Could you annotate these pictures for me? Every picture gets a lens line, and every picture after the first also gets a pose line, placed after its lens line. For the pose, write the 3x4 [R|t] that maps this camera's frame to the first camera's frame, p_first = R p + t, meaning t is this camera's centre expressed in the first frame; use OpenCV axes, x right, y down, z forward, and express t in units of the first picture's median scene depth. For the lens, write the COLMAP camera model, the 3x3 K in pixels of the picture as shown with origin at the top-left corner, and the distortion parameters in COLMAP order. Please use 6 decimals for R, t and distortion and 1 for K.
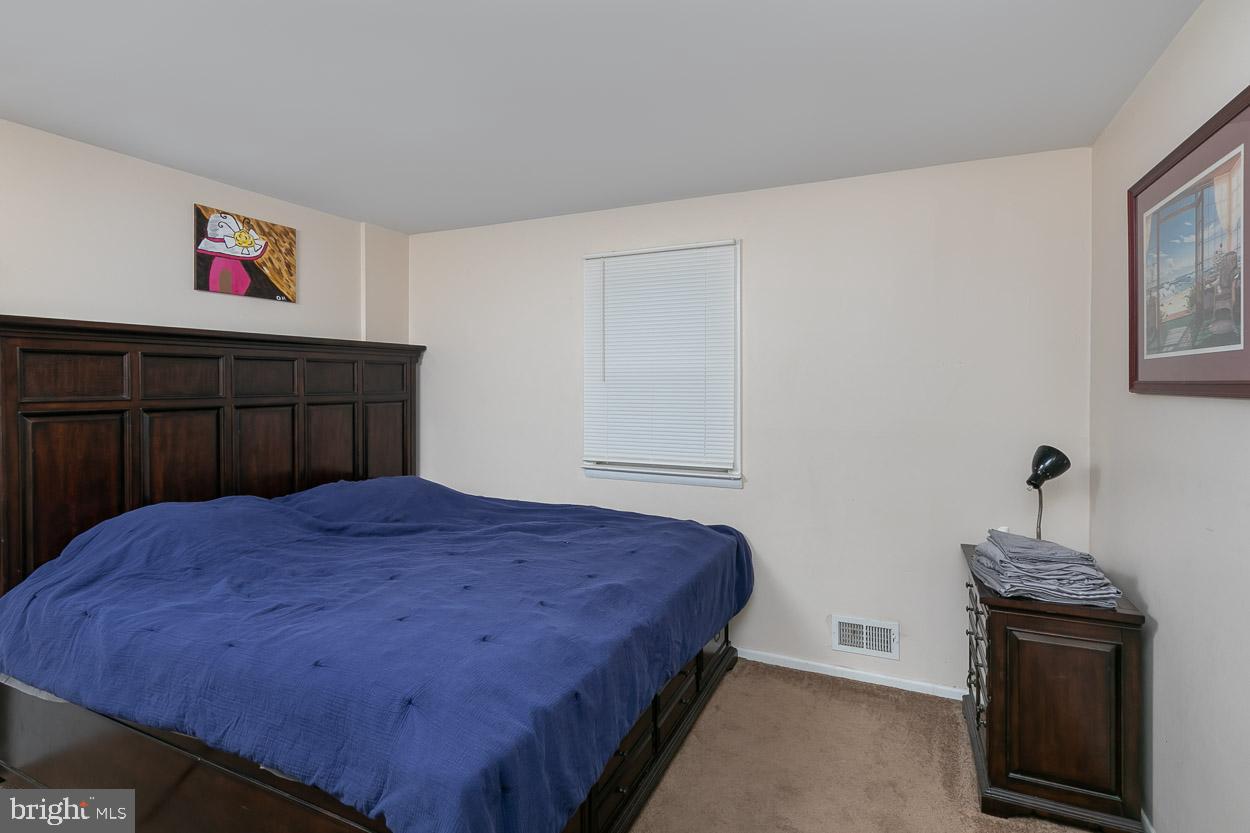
lens RADIAL K [[596.5, 0, 629.2], [0, 596.5, 387.8], [0, 0, 1]] dist [0.001344, 0.000138]
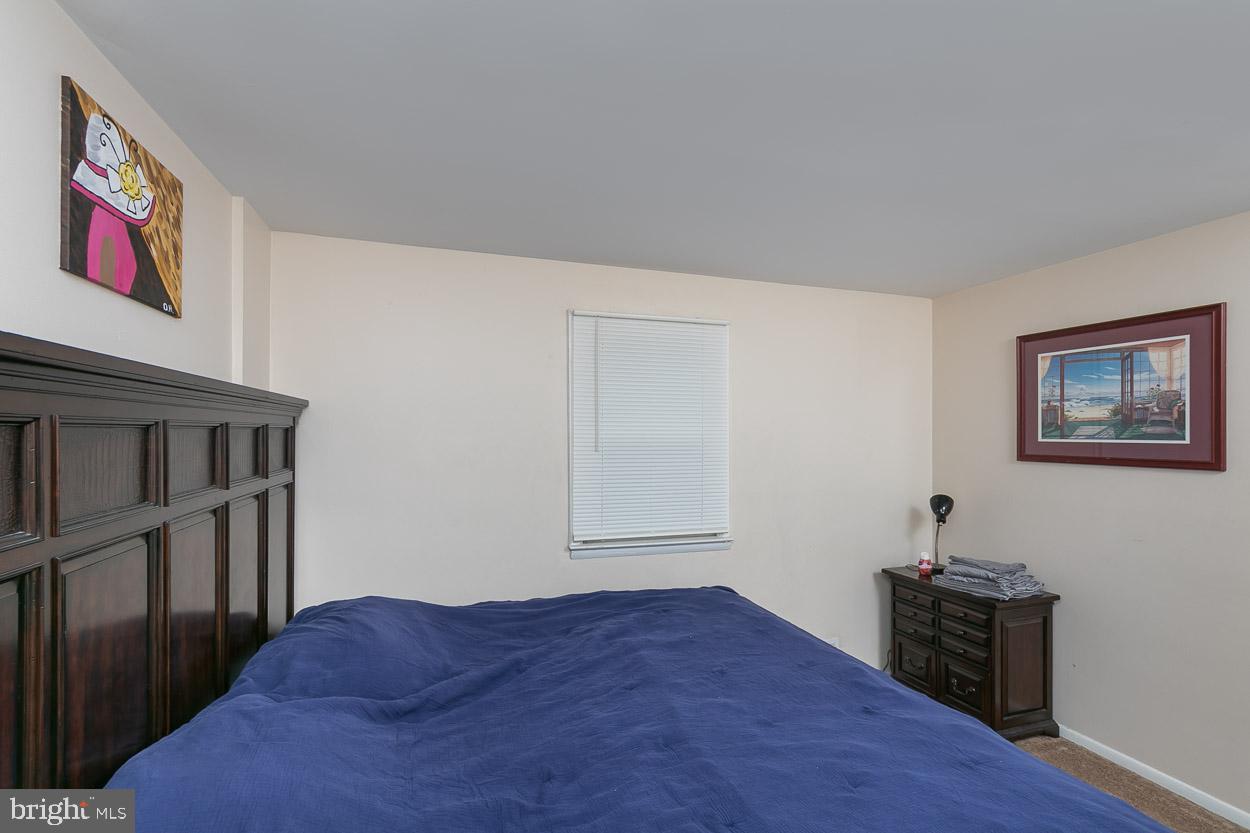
lens RADIAL K [[547.3, 0, 605.8], [0, 547.3, 431.9], [0, 0, 1]] dist [-0.000215, -0.000177]
pose [[0.748163, 0.004666, 0.663499, -0.649832], [0.000471, 0.999971, -0.007563, -0.038738], [-0.663515, 0.005971, 0.748139, 0.404208]]
